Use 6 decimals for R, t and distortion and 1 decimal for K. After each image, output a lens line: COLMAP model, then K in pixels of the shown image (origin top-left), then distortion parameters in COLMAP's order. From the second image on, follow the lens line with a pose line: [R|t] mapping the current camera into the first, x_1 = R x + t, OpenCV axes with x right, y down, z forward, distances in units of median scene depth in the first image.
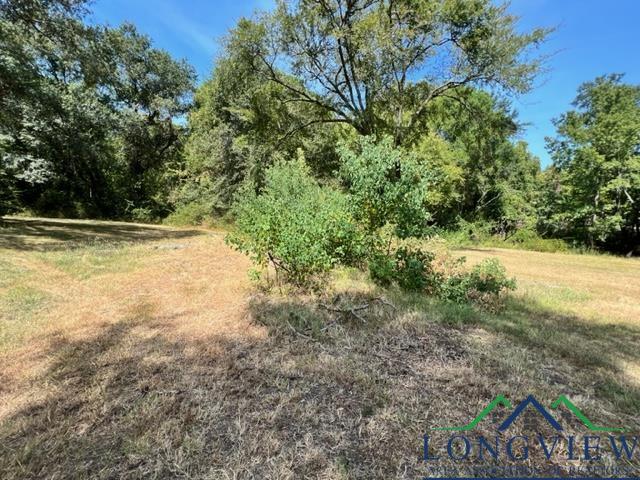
lens RADIAL K [[254.8, 0, 318.5], [0, 254.8, 238.5], [0, 0, 1]] dist [-0.003078, 0.000290]
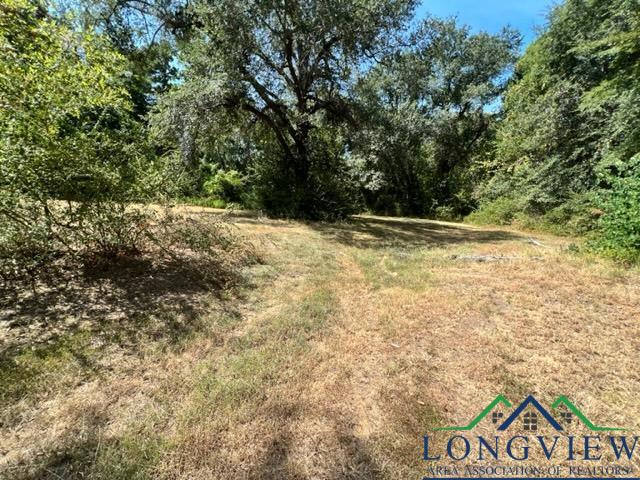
lens RADIAL K [[254.8, 0, 319.7], [0, 254.8, 237.8], [0, 0, 1]] dist [-0.003078, 0.000290]
pose [[0.488951, 0.073161, -0.869238, -0.061199], [-0.065379, 0.996747, 0.047117, -0.011459], [0.869858, 0.033792, 0.492144, 0.093562]]
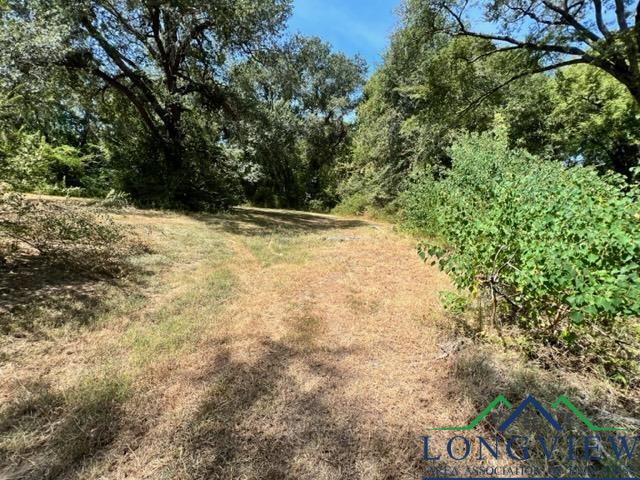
lens RADIAL K [[254.8, 0, 318.4], [0, 254.8, 237.7], [0, 0, 1]] dist [-0.003078, 0.000290]
pose [[0.827204, 0.070839, -0.557419, -0.036552], [-0.051749, 0.997410, 0.049959, -0.006103], [0.559514, -0.012481, 0.828727, 0.057082]]
